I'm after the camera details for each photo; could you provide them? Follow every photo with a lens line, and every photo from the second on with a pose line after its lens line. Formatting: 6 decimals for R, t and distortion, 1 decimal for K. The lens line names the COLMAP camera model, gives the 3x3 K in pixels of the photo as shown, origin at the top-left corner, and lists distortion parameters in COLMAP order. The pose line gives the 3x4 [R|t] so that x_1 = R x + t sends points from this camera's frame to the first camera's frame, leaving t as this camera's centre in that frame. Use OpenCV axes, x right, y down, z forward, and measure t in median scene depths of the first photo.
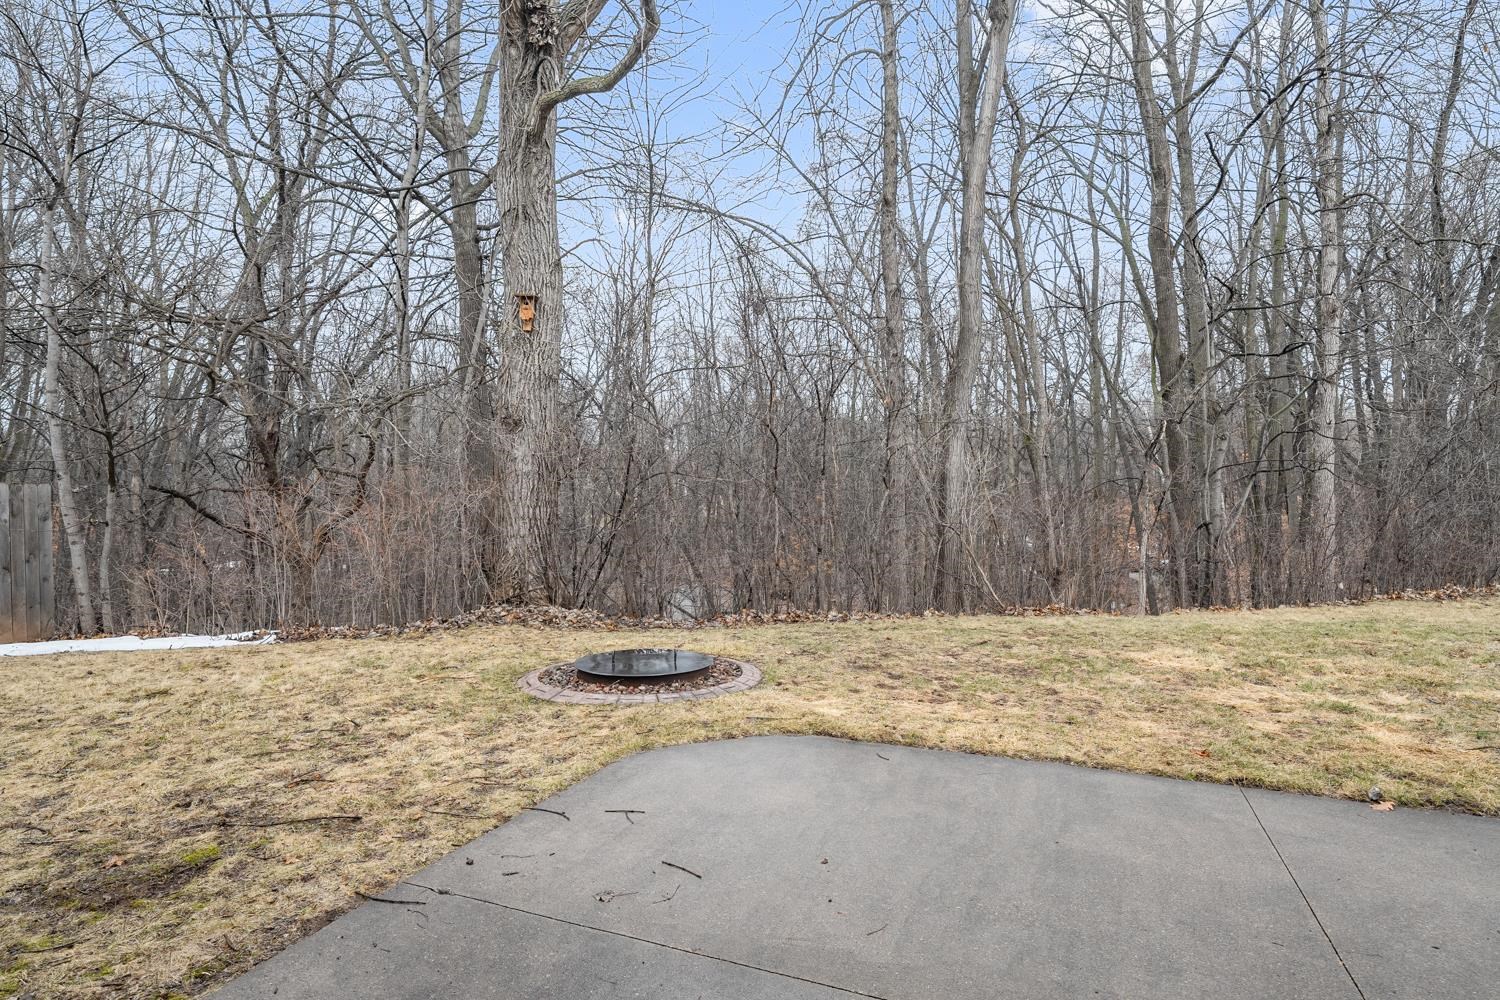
lens RADIAL K [[824.0, 0, 747.7], [0, 824.0, 499.0], [0, 0, 1]] dist [0.001527, -0.001237]
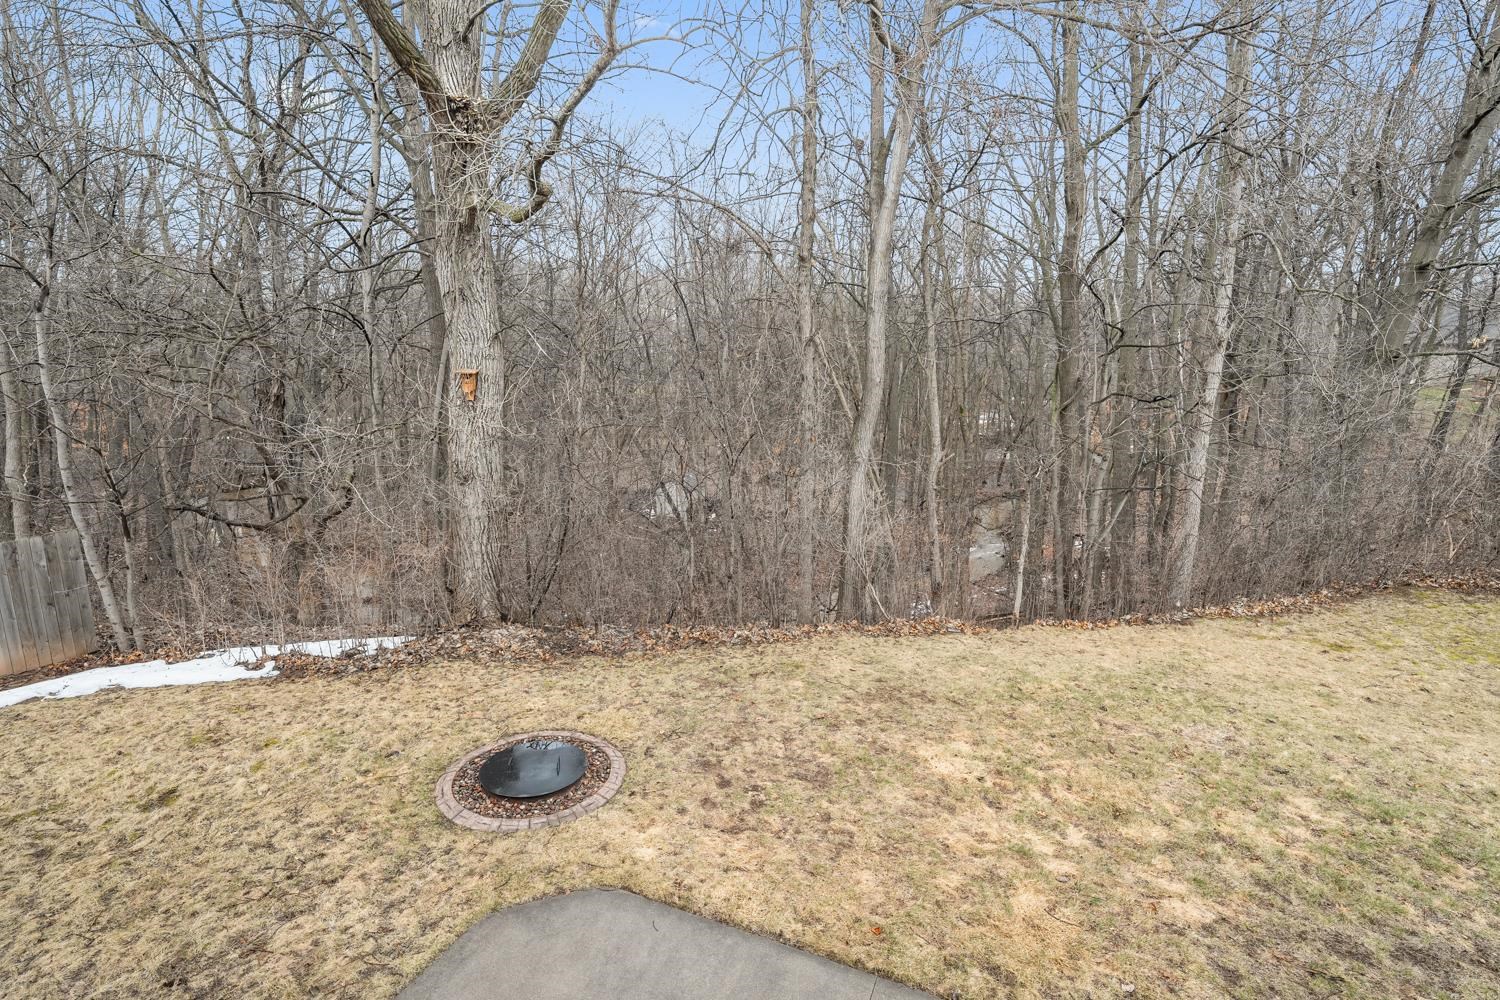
lens RADIAL K [[773.1, 0, 751.6], [0, 773.1, 500.6], [0, 0, 1]] dist [-0.000178, -0.000023]
pose [[0.999793, 0.017966, -0.009546, 0.226675], [-0.015838, 0.981829, 0.189104, -0.462541], [0.012769, -0.188913, 0.981911, -0.126864]]
